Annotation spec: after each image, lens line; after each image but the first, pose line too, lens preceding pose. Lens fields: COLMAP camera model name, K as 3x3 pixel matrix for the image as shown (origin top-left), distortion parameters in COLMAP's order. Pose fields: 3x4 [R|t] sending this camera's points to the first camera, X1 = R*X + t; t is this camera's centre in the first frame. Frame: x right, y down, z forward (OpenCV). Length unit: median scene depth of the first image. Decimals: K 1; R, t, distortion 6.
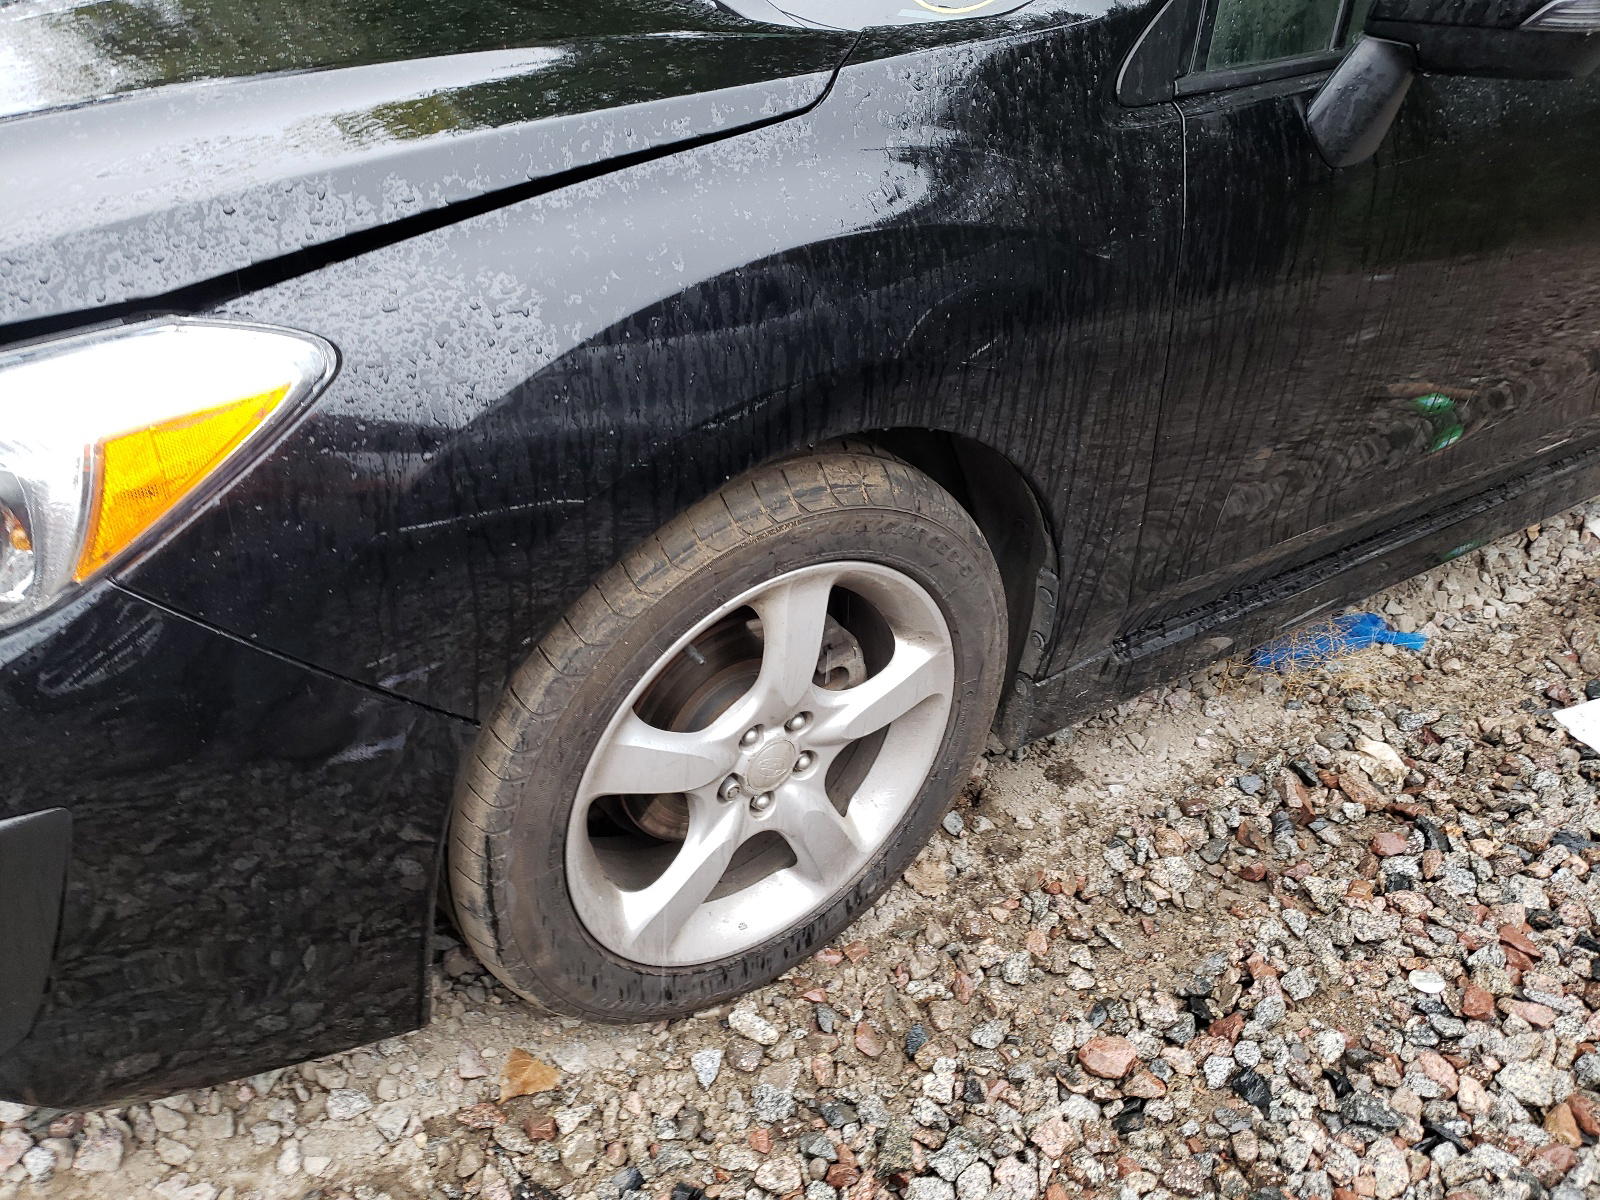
lens RADIAL K [[1201.0, 0, 799.8], [0, 1201.0, 556.8], [0, 0, 1]] dist [-0.000298, 0.044596]
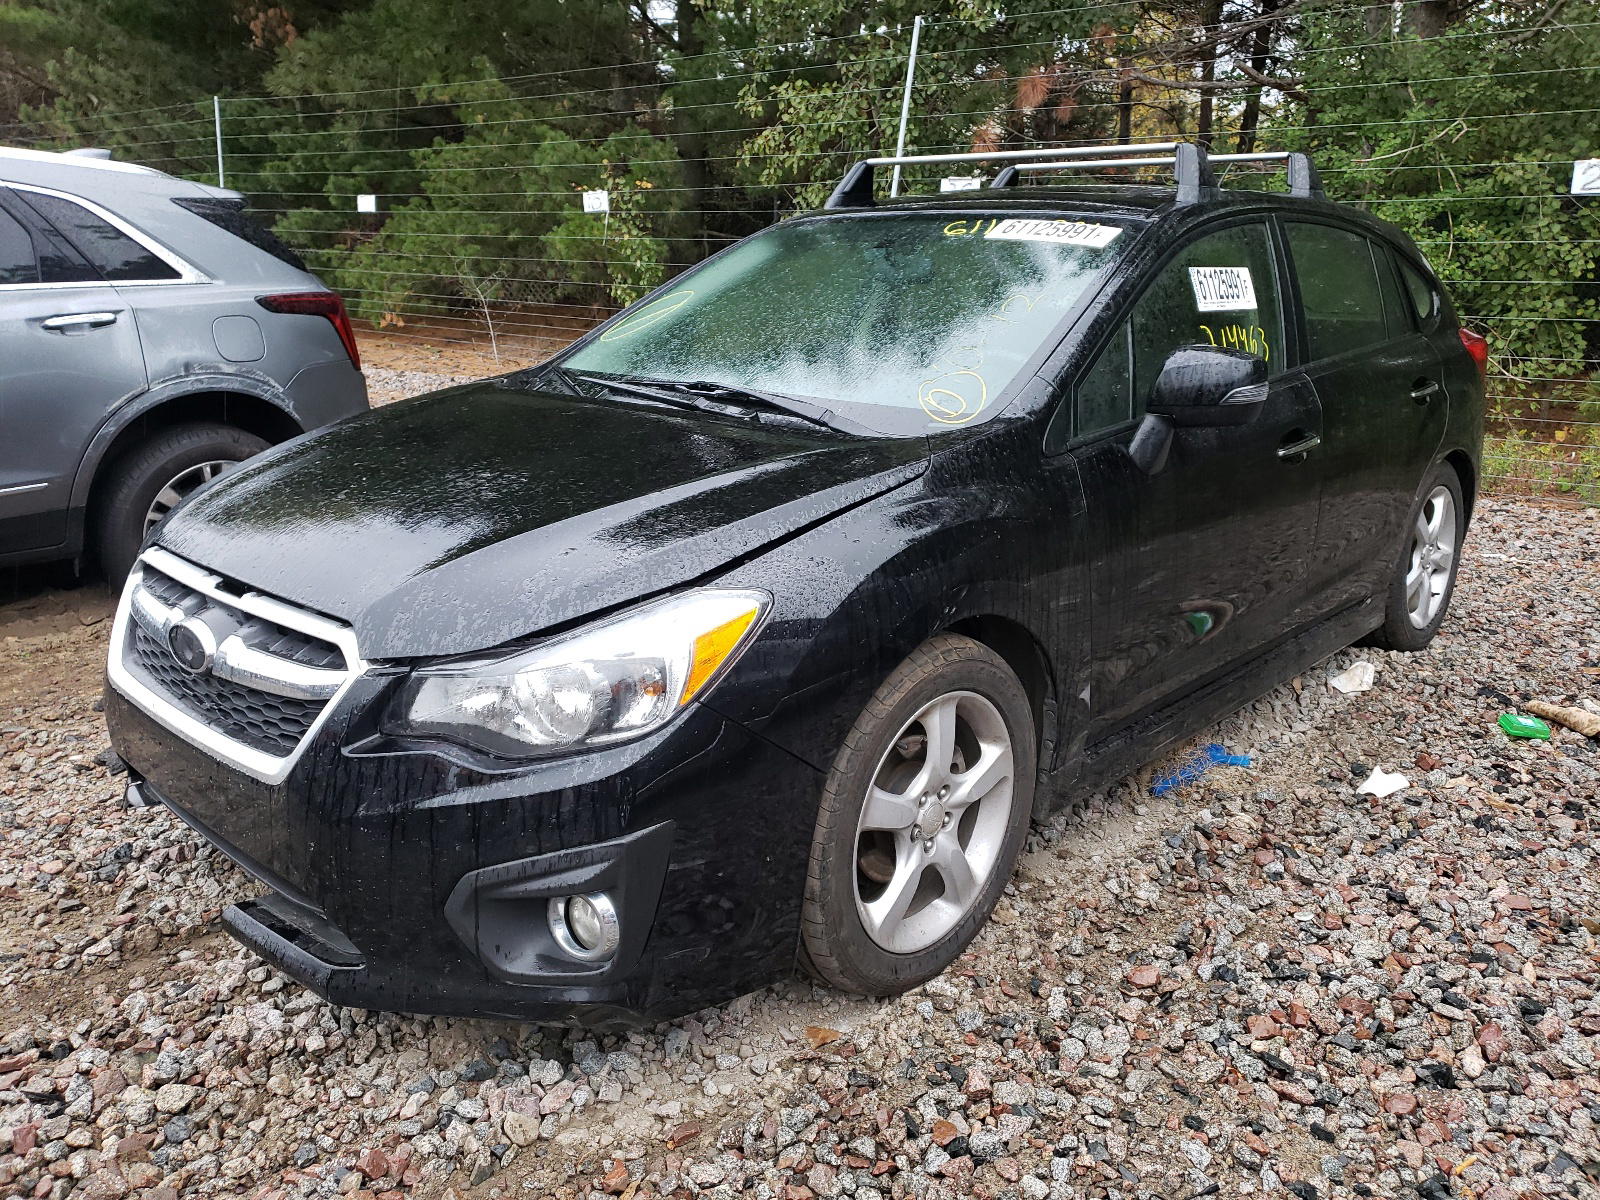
lens RADIAL K [[1201.0, 0, 799.8], [0, 1201.0, 556.8], [0, 0, 1]] dist [-0.000298, 0.044596]
pose [[0.978463, -0.114488, 0.171762, -0.447456], [0.158766, 0.949180, -0.271756, 0.241059], [-0.131921, 0.293173, 0.946914, -0.722363]]
